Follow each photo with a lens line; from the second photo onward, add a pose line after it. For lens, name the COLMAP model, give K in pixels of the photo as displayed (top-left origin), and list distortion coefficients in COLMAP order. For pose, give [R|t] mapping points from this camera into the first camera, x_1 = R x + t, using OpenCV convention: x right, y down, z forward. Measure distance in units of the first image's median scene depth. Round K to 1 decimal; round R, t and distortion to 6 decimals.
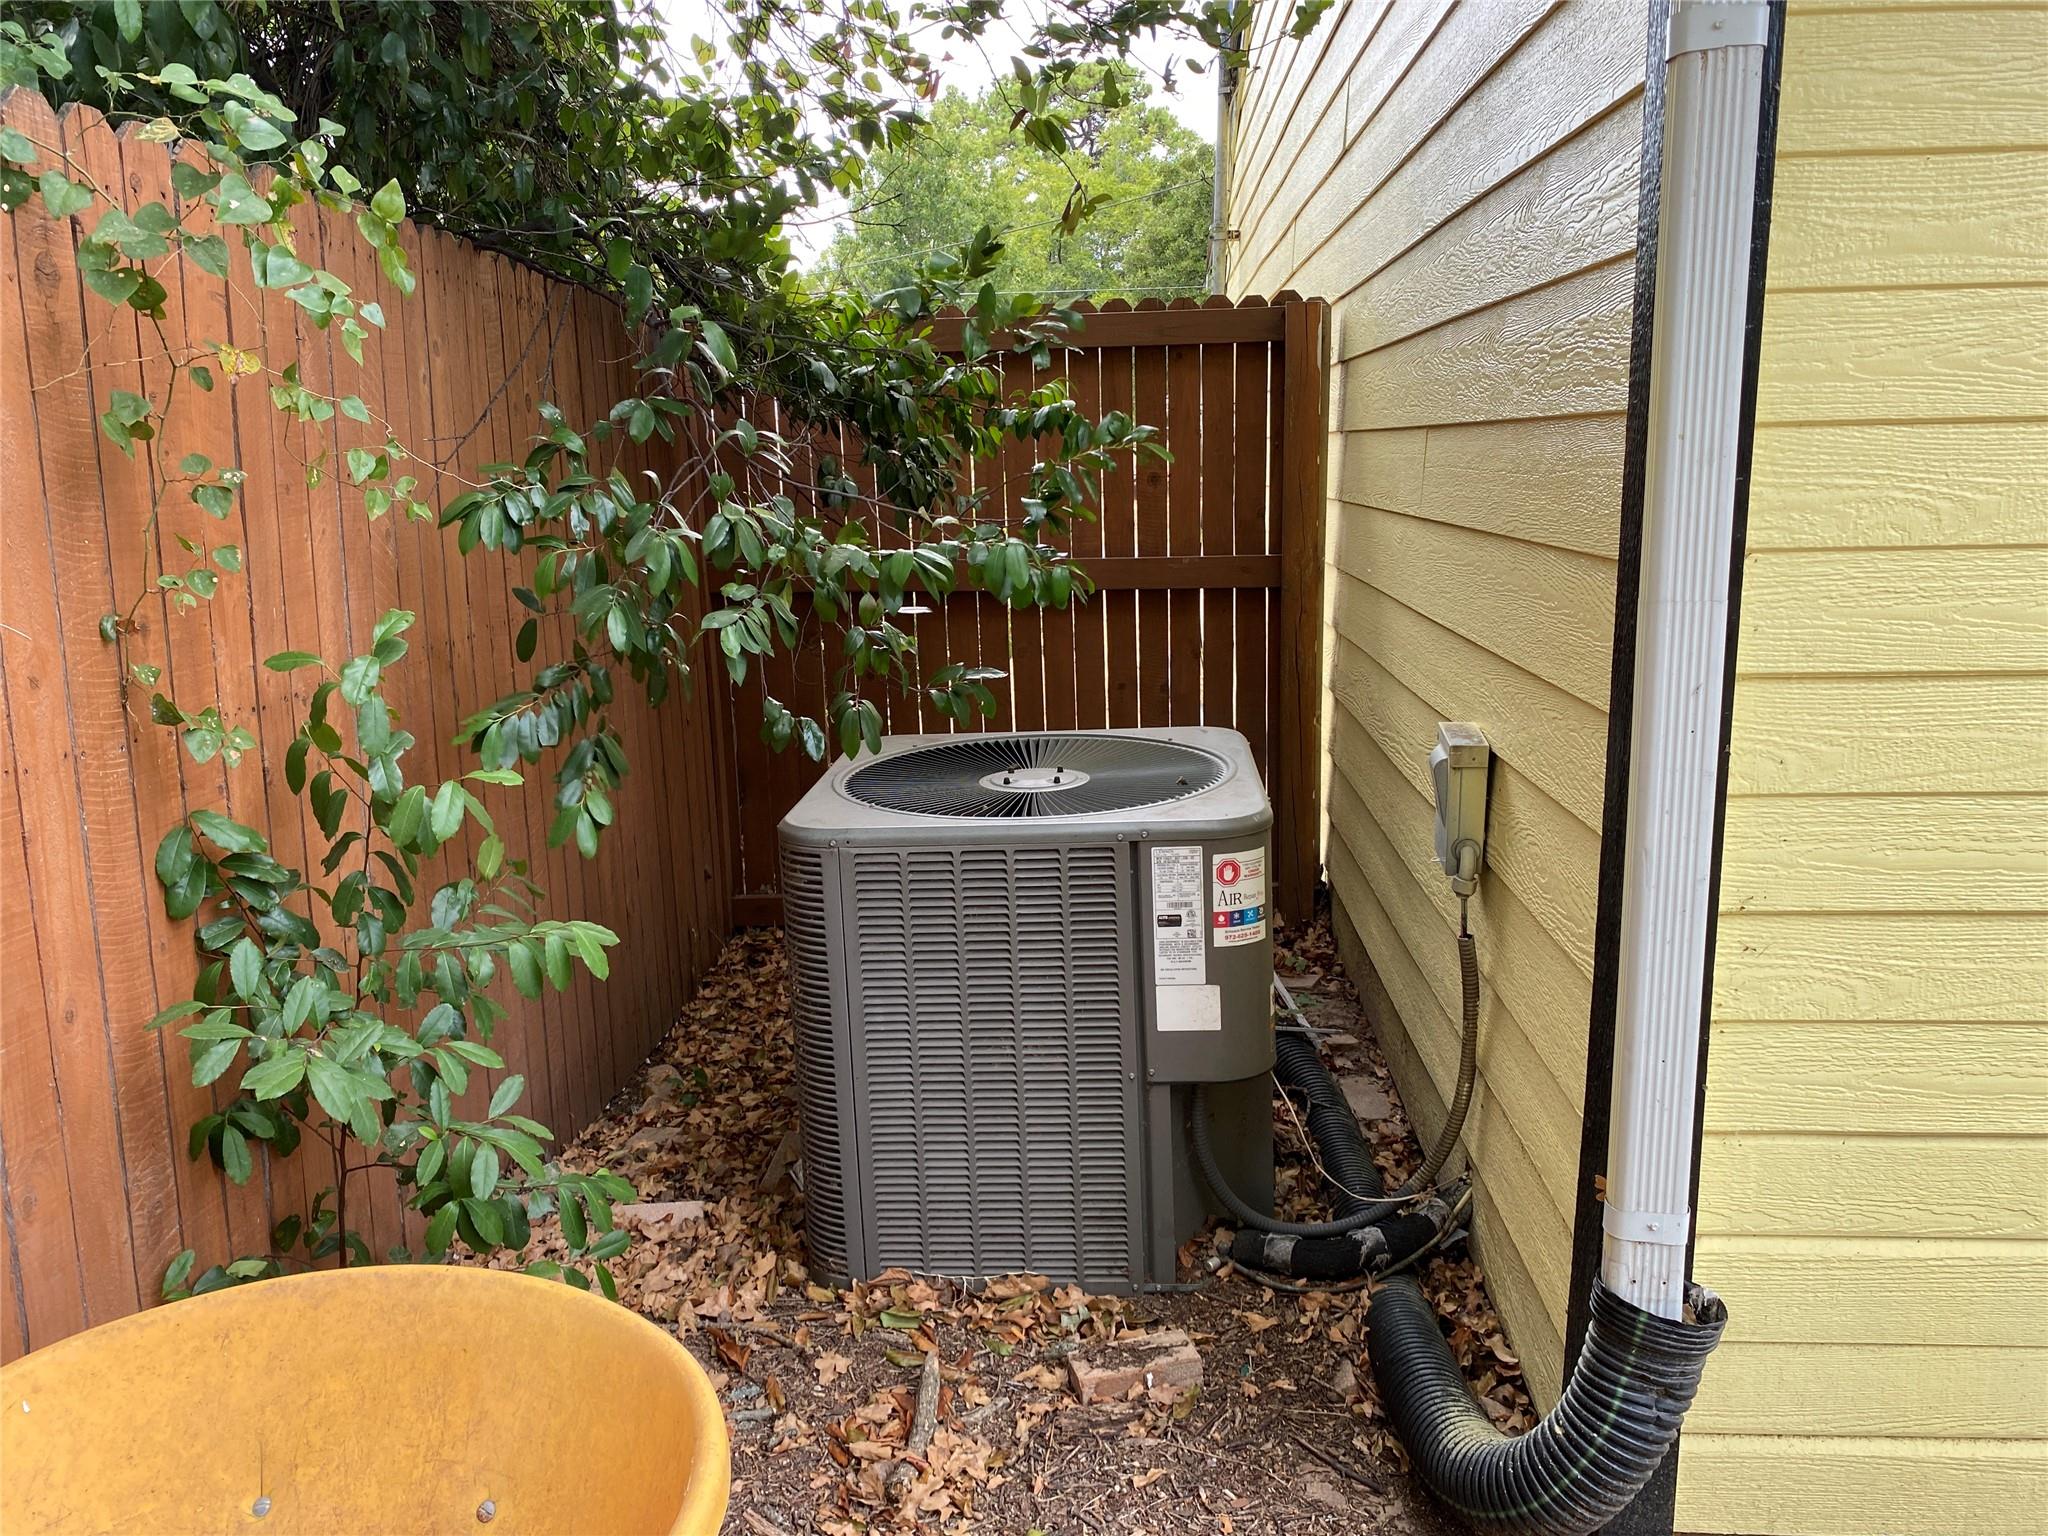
lens RADIAL K [[1571.3, 0, 1024.0], [0, 1571.3, 768.0], [0, 0, 1]] dist [0.002849, -0.008515]
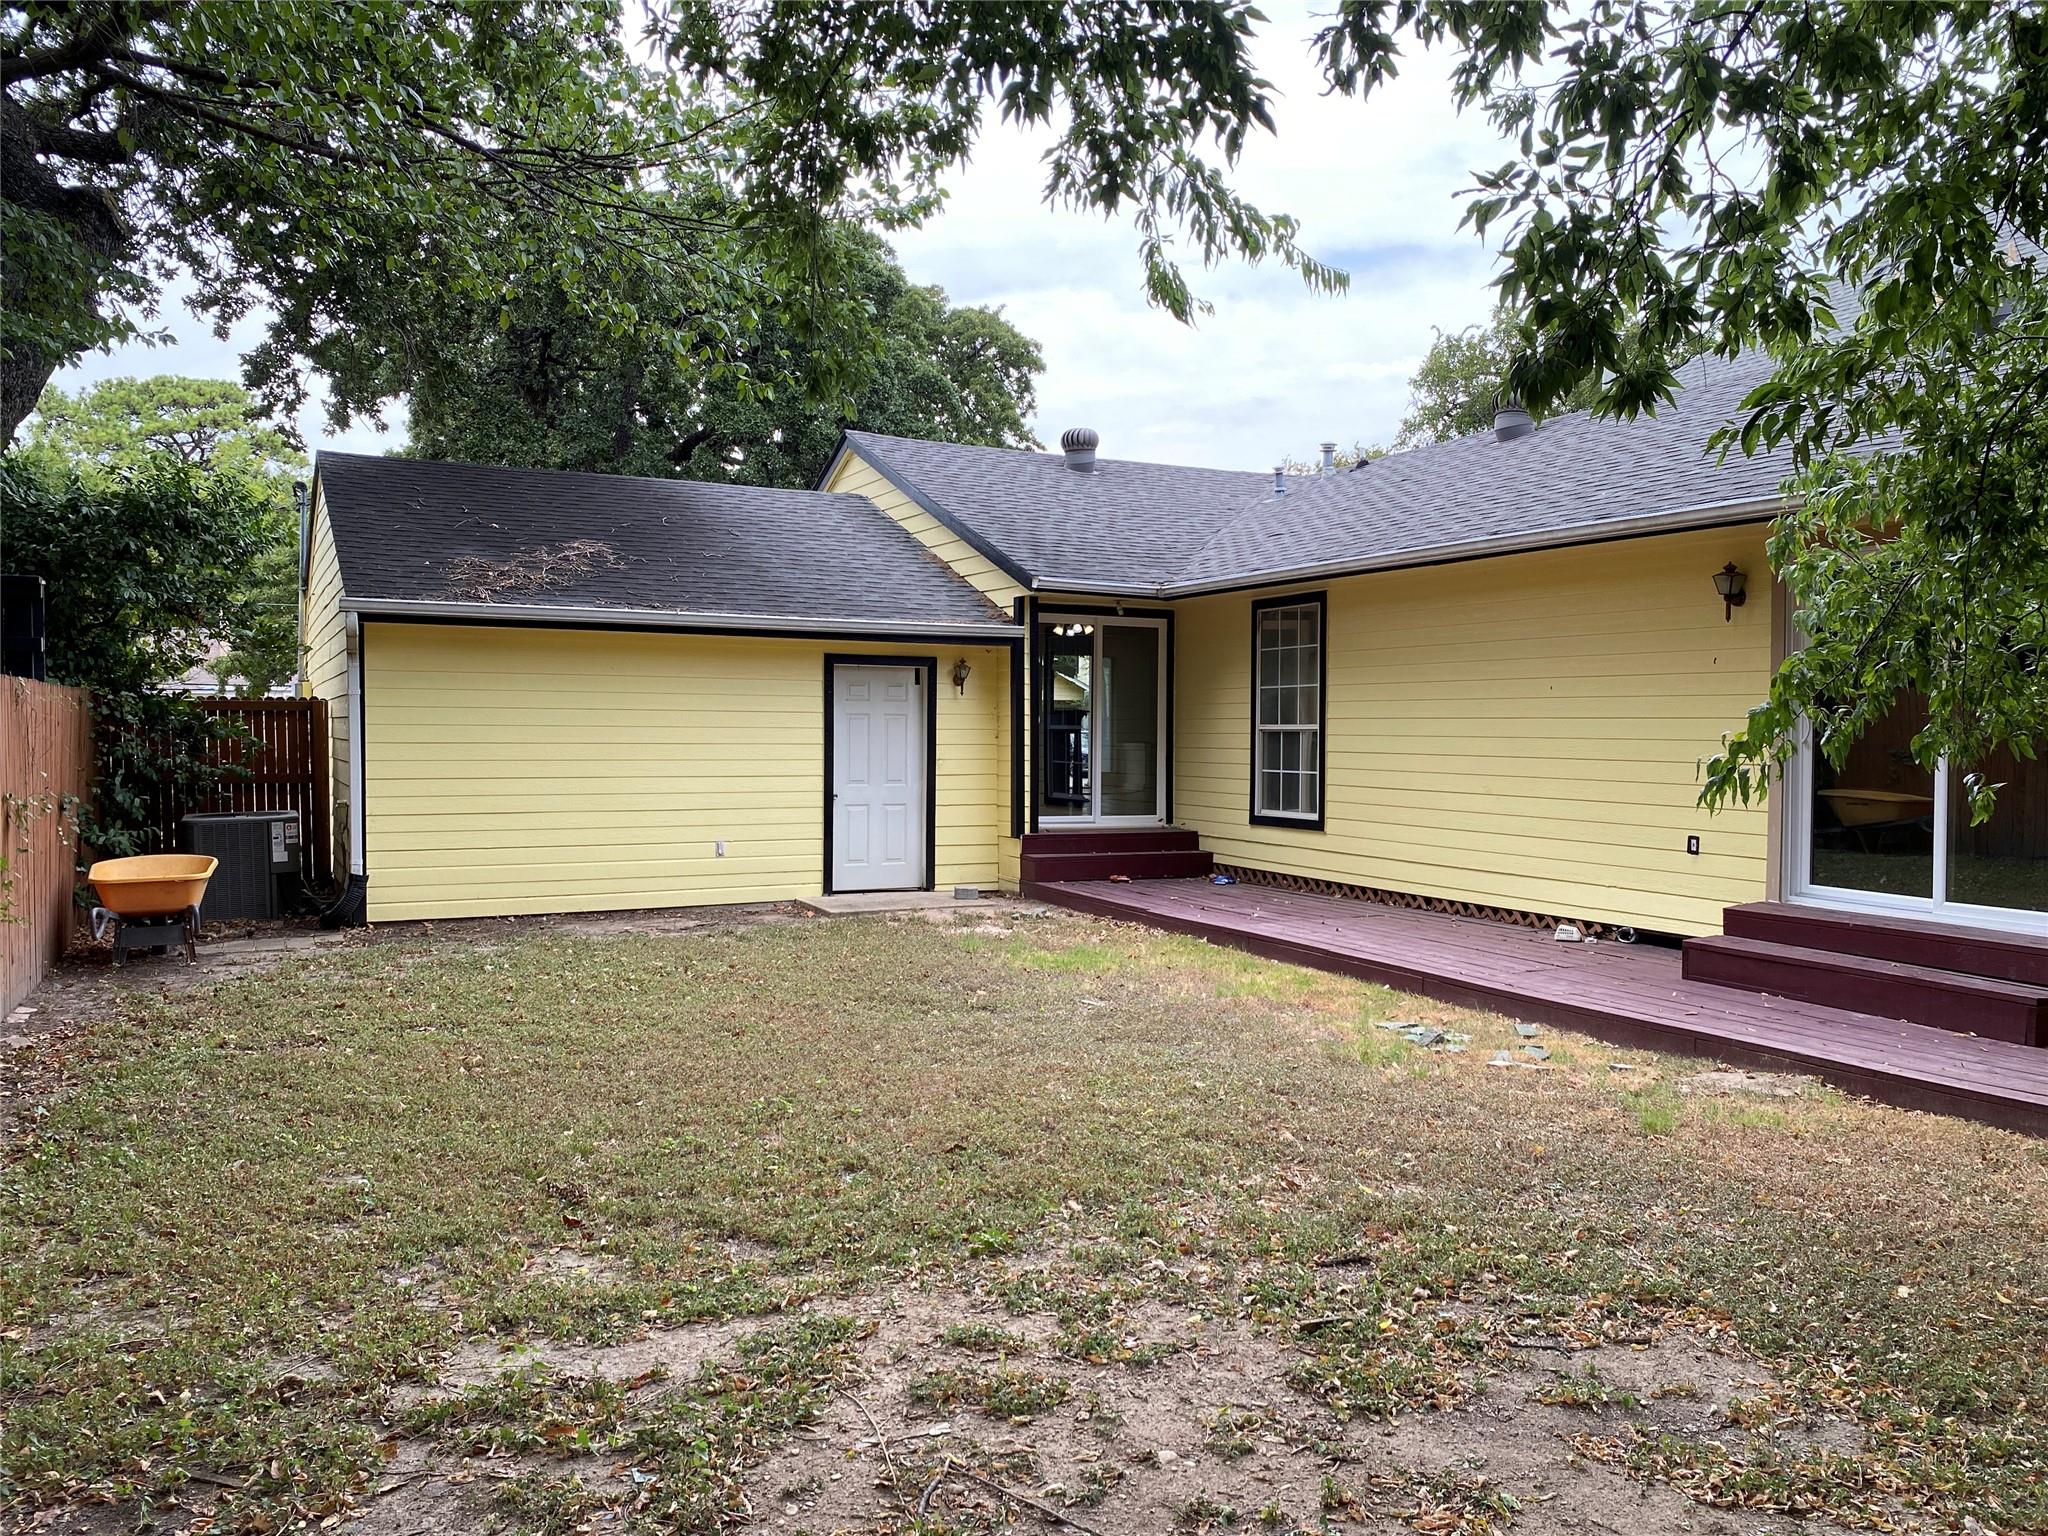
lens RADIAL K [[1571.3, 0, 1024.0], [0, 1571.3, 768.0], [0, 0, 1]] dist [0.002849, -0.008515]
pose [[0.863673, 0.001083, 0.504052, -0.287106], [0.087925, 0.984342, -0.152772, 0.662729], [-0.496325, 0.176263, 0.850055, -3.446724]]
